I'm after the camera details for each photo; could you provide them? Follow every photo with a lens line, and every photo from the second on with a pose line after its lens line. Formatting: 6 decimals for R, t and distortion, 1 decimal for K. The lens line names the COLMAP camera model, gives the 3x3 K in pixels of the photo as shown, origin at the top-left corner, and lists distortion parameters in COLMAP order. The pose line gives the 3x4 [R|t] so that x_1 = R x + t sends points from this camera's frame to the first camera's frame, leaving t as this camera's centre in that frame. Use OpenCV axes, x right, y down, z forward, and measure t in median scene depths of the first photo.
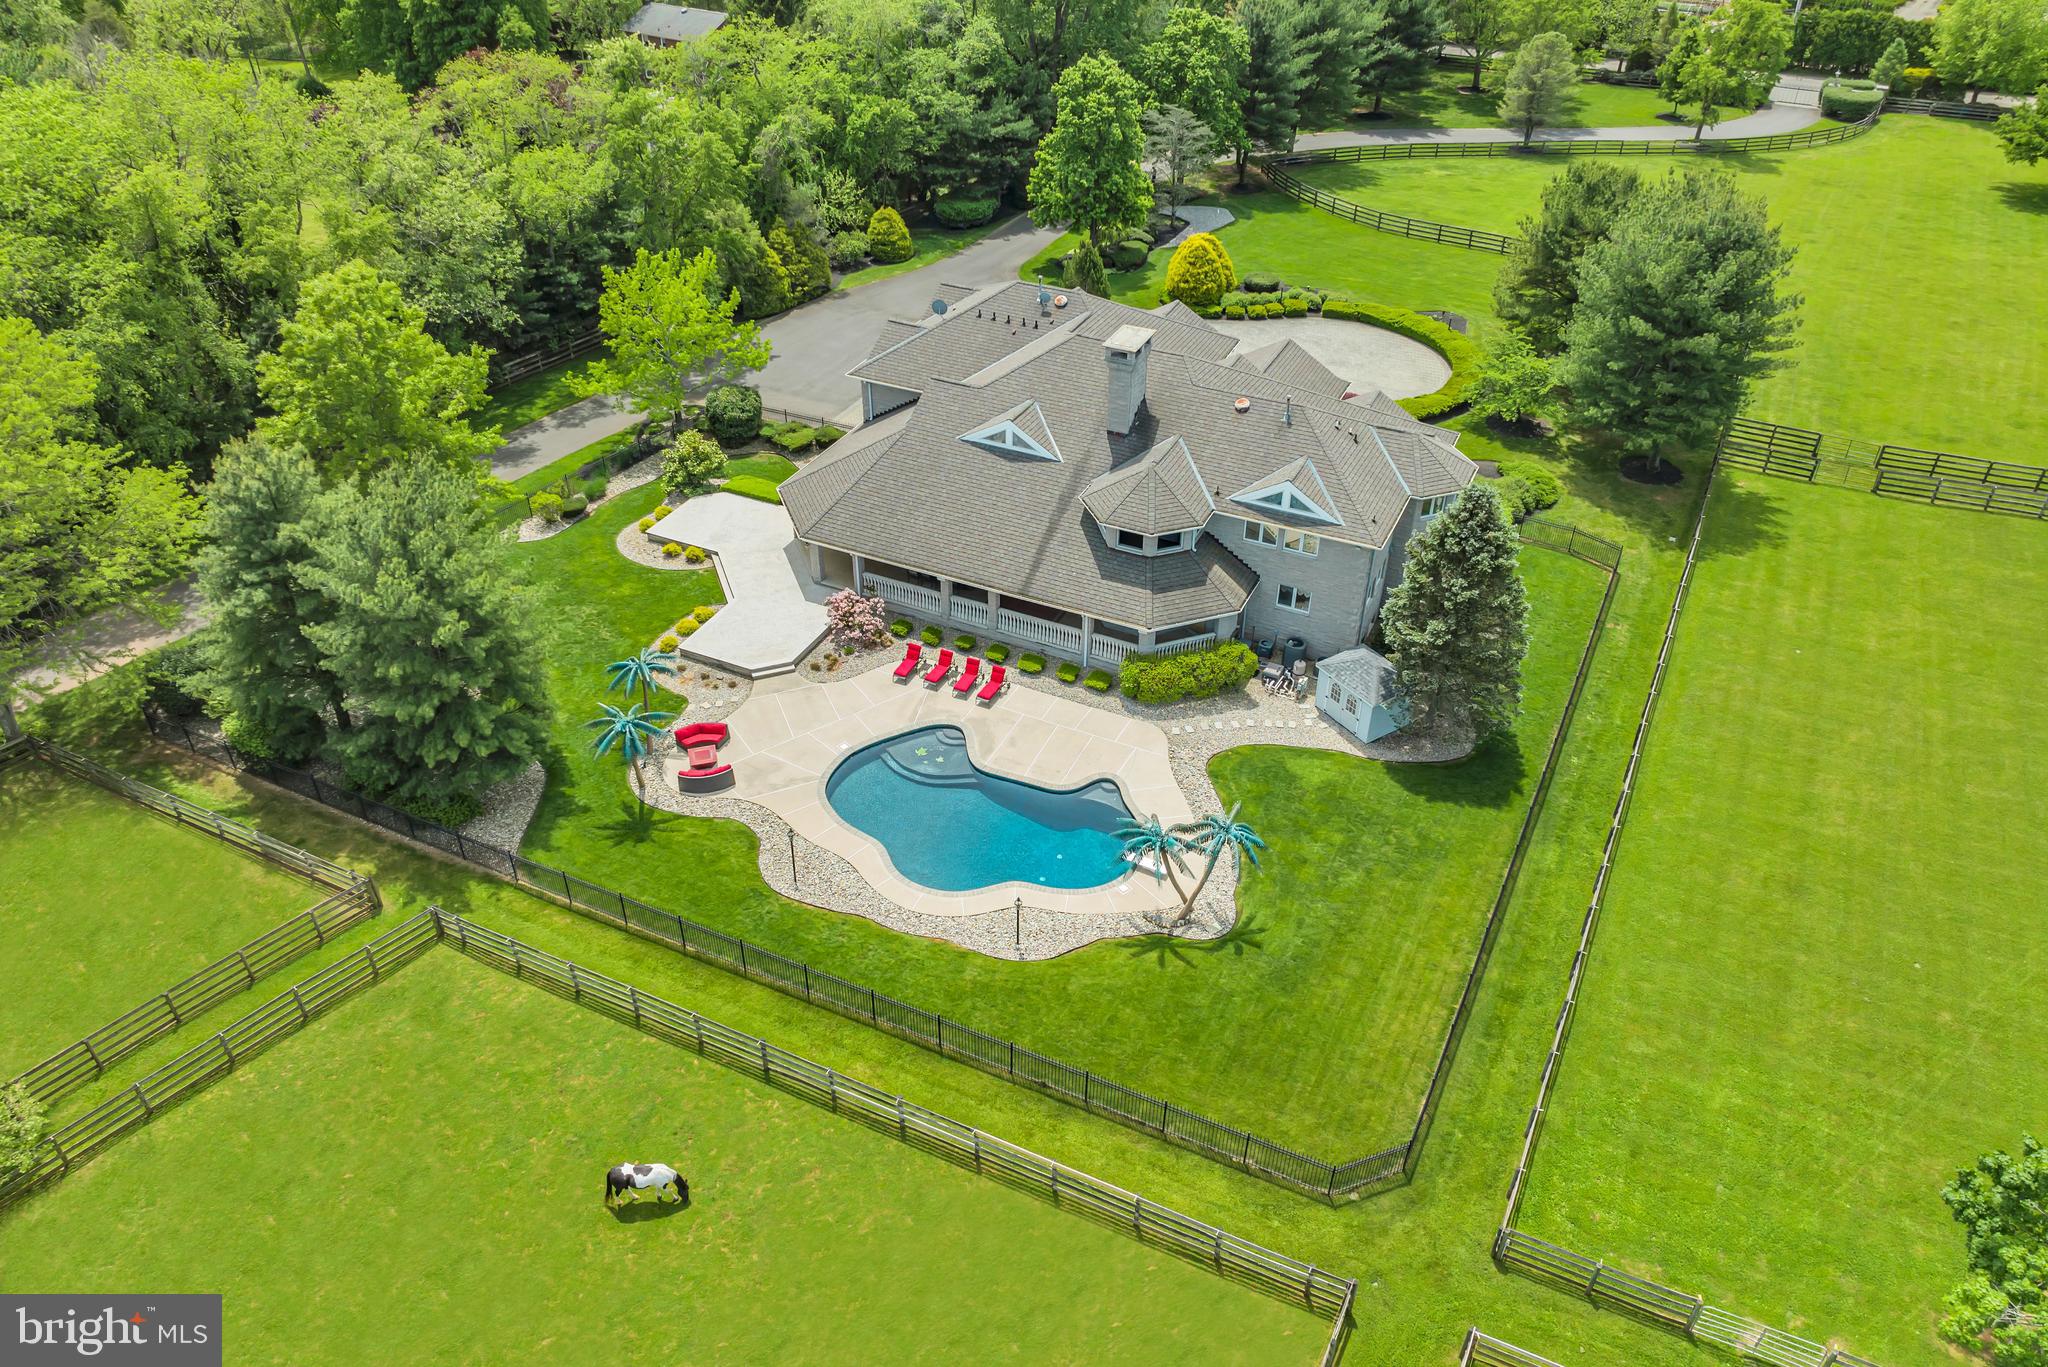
lens RADIAL K [[1458.8, 0, 1024.0], [0, 1458.8, 683.5], [0, 0, 1]] dist [-0.038676, -0.009148]
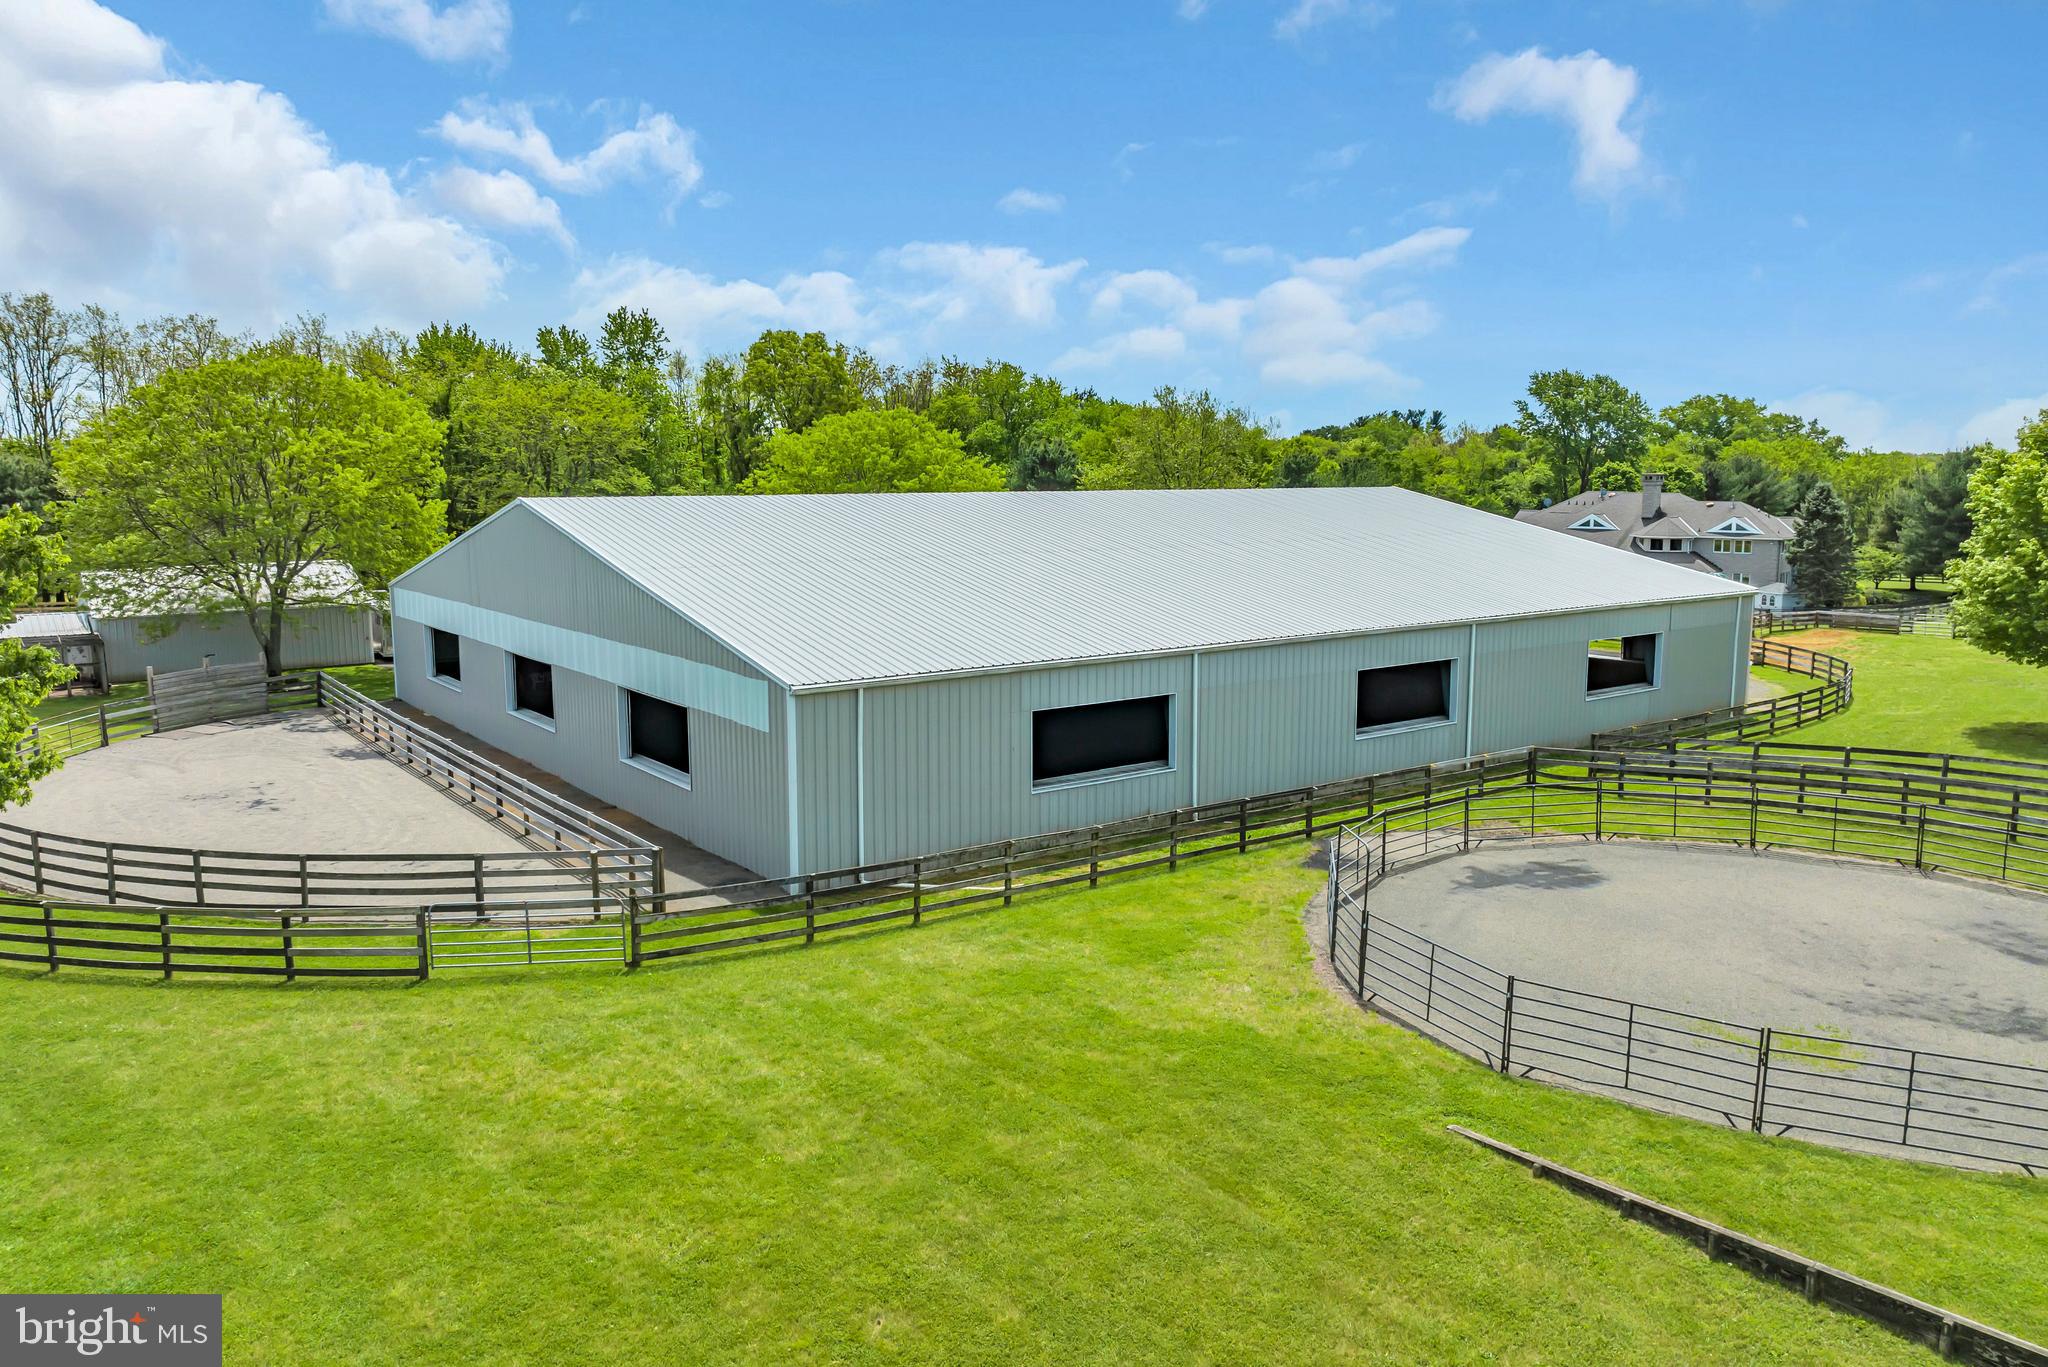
lens RADIAL K [[1458.8, 0, 1024.0], [0, 1458.8, 683.5], [0, 0, 1]] dist [-0.038676, -0.009148]
pose [[0.955224, 0.037589, -0.293485, -0.177743], [-0.171106, 0.879396, -0.444280, 1.153793], [0.241389, 0.474605, 0.846452, -0.899599]]
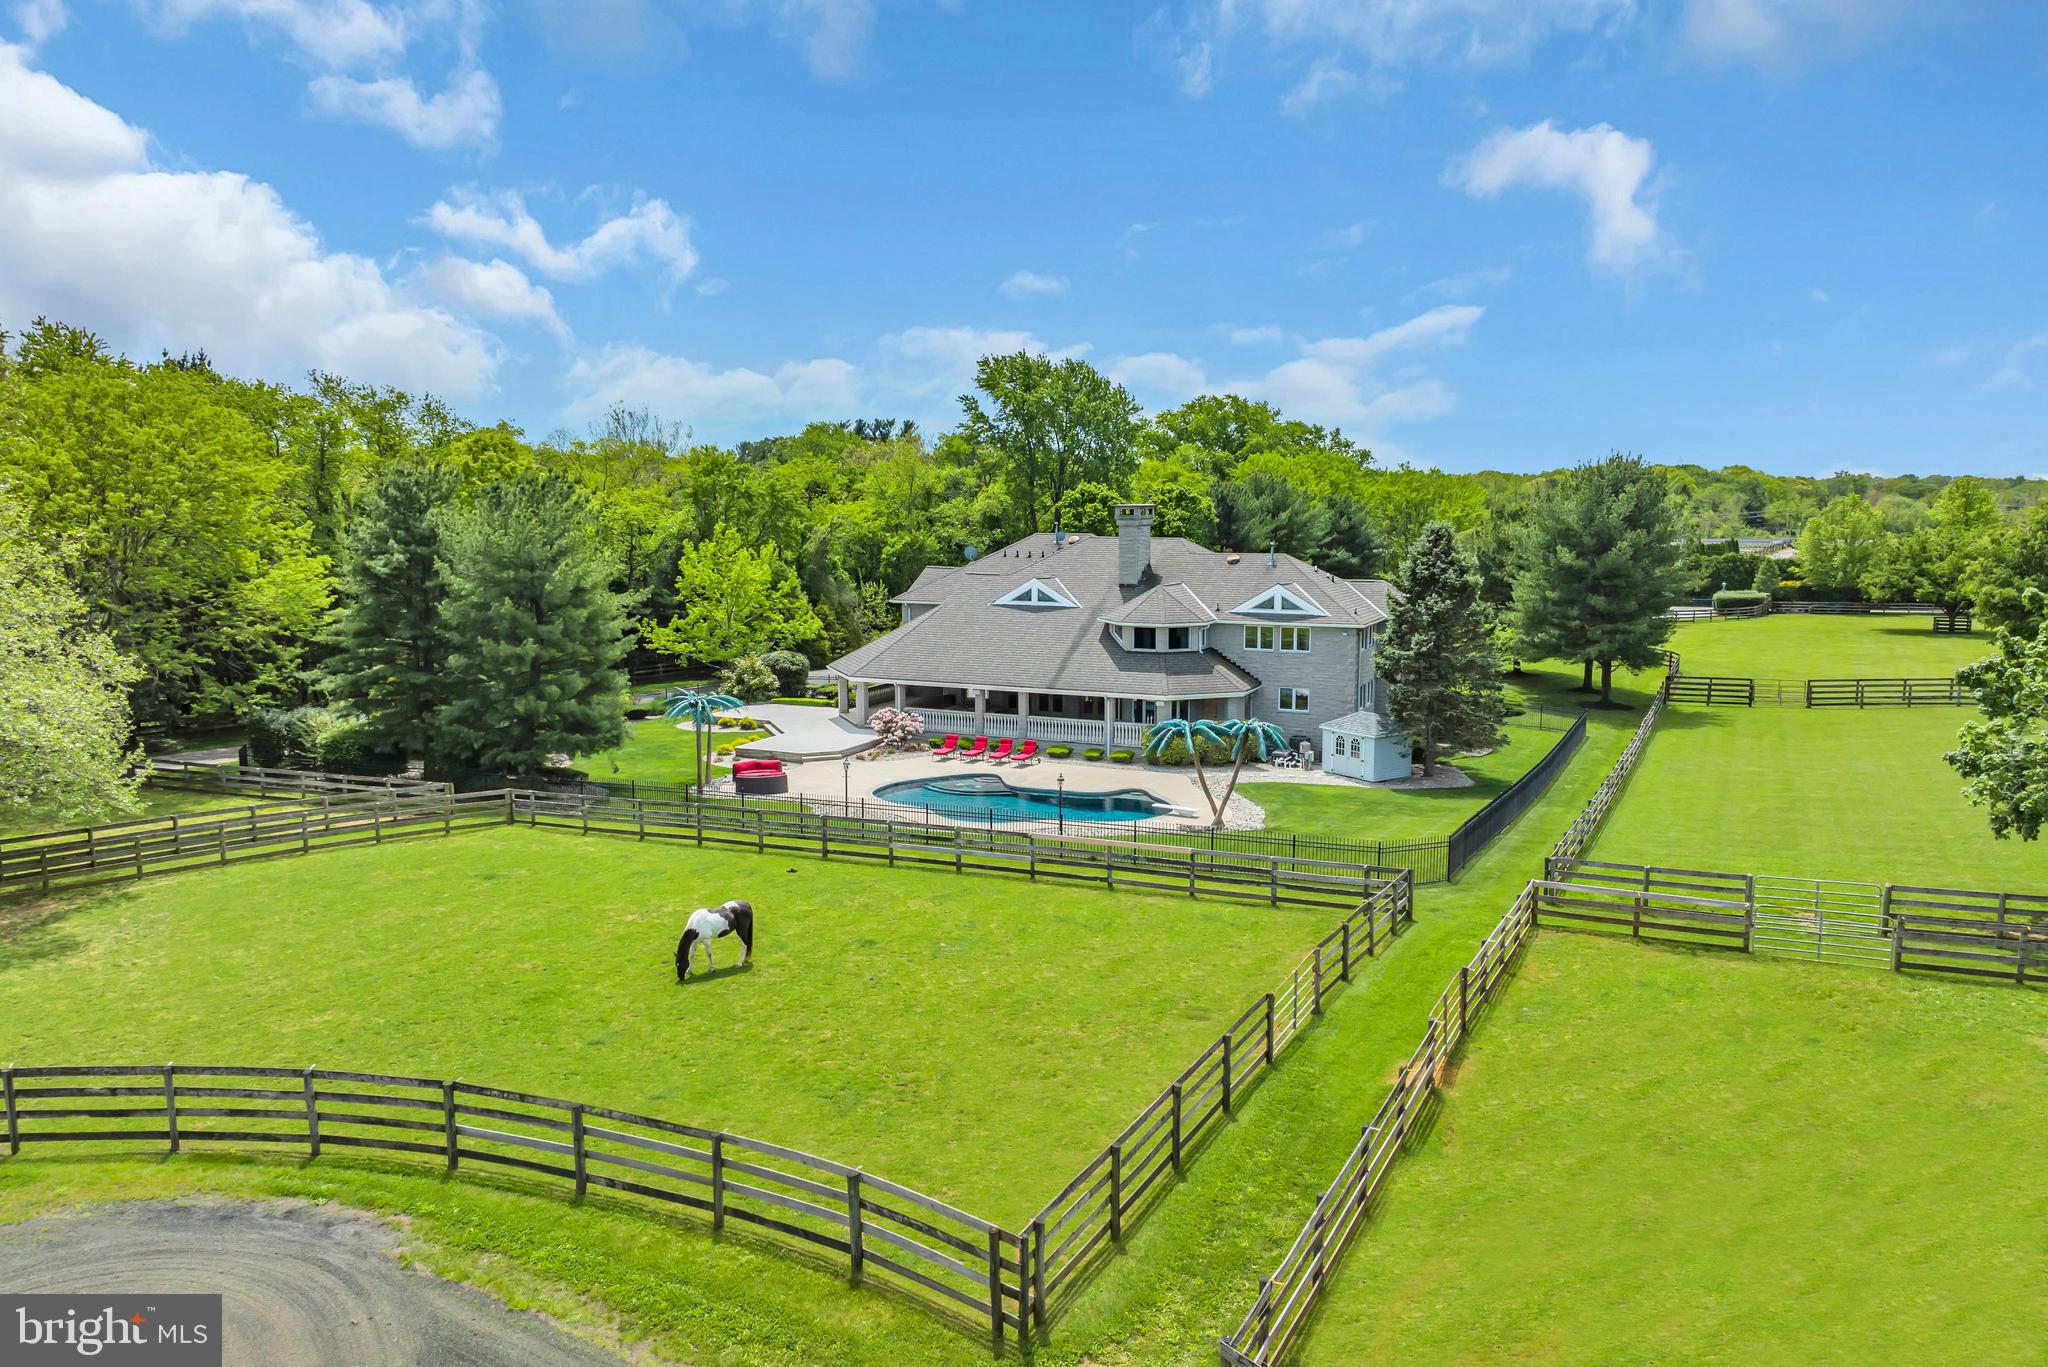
lens RADIAL K [[1449.7, 0, 1020.4], [0, 1449.7, 676.4], [0, 0, 1]] dist [-0.035838, -0.001264]
pose [[0.999949, -0.005949, 0.008145, -0.032465], [0.009150, 0.874764, -0.484462, 0.463875], [-0.004243, 0.484512, 0.874774, 0.024897]]
